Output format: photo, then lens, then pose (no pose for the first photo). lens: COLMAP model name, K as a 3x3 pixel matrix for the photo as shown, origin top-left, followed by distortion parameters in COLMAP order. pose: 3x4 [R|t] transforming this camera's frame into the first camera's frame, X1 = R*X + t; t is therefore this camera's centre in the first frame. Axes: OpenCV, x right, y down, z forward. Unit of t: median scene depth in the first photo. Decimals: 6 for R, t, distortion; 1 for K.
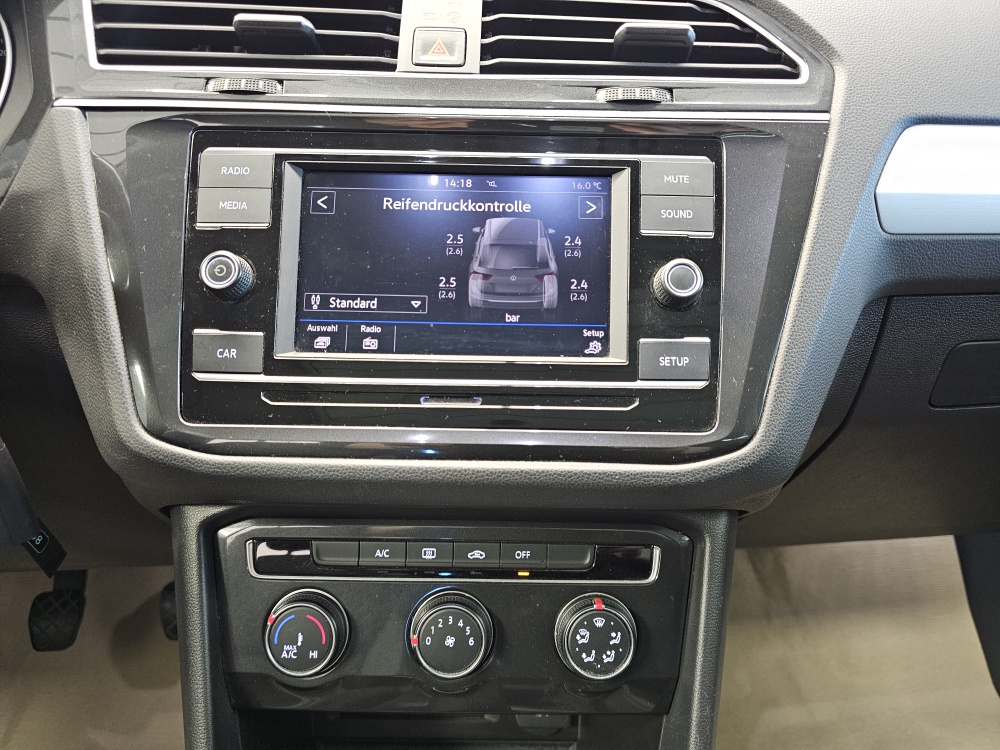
lens RADIAL K [[677.4, 0, 500.0], [0, 677.4, 375.0], [0, 0, 1]] dist [0.033094, -0.049055]
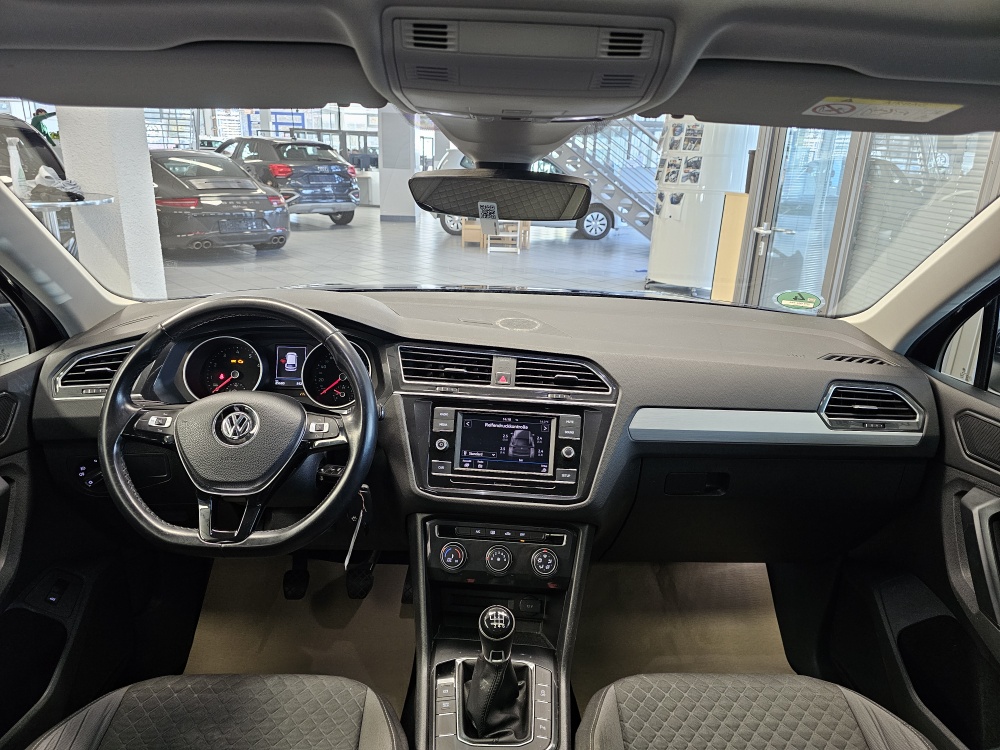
lens RADIAL K [[669.4, 0, 498.0], [0, 669.4, 369.3], [0, 0, 1]] dist [0.094328, -0.116854]
pose [[0.997783, 0.036562, -0.055609, 0.073310], [-0.043140, 0.991577, -0.122119, -0.120236], [0.050676, 0.124248, 0.990956, -2.440242]]
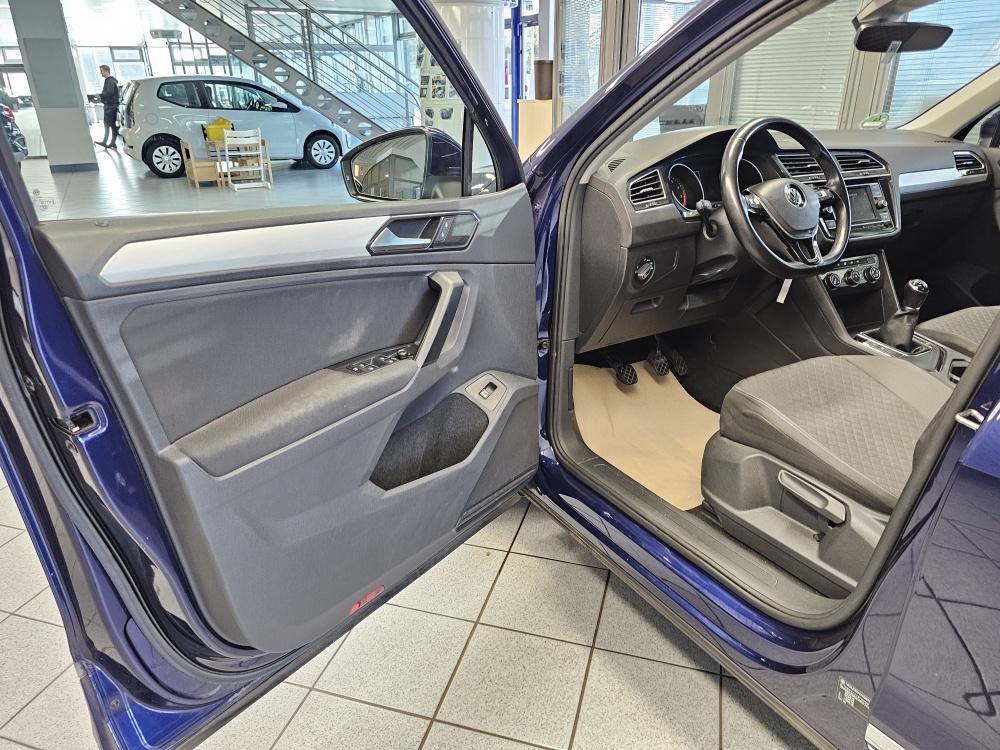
lens RADIAL K [[676.6, 0, 504.8], [0, 676.6, 371.2], [0, 0, 1]] dist [0.048518, -0.044809]
pose [[0.900773, -0.192695, 0.389200, -5.140146], [0.206742, 0.978378, 0.005910, 0.557813], [-0.381923, 0.075140, 0.921134, -3.039783]]
